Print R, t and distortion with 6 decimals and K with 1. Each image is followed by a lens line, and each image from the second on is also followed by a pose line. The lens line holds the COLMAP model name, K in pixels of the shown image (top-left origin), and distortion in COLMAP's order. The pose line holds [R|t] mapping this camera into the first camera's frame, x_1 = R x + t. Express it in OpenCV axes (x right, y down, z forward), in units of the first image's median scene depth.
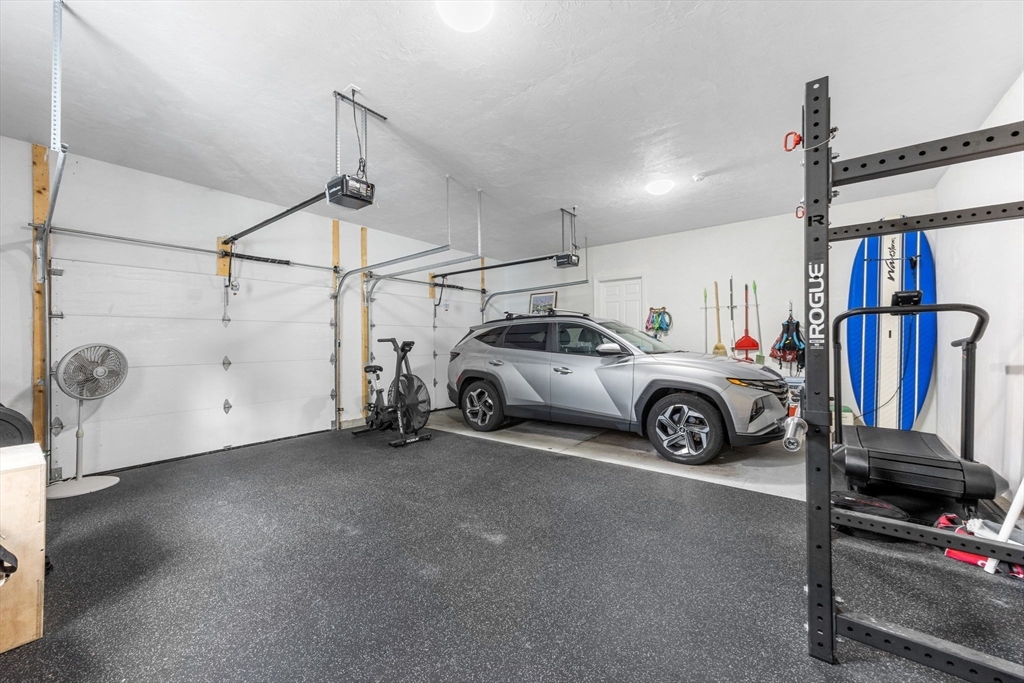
lens RADIAL K [[385.9, 0, 508.4], [0, 385.9, 344.1], [0, 0, 1]] dist [0.015643, -0.000025]
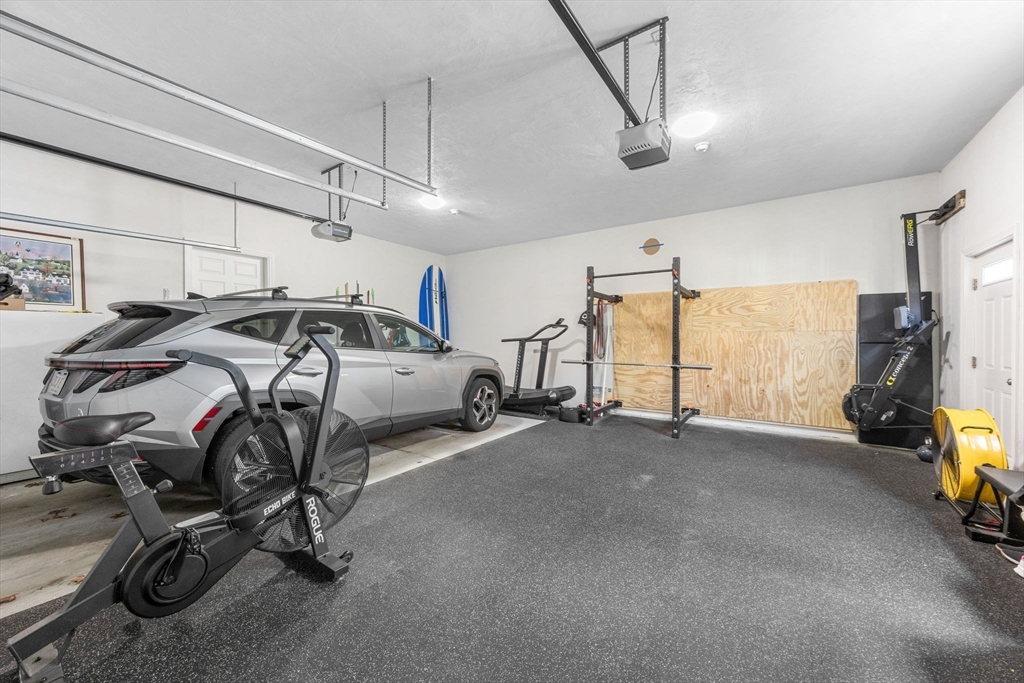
lens RADIAL K [[385.9, 0, 508.4], [0, 385.9, 344.1], [0, 0, 1]] dist [0.015643, -0.000025]
pose [[-0.054855, -0.005599, 0.998479, -0.866567], [0.001986, 0.999982, 0.005716, 0.004044], [-0.998492, 0.002297, -0.054843, 0.970066]]
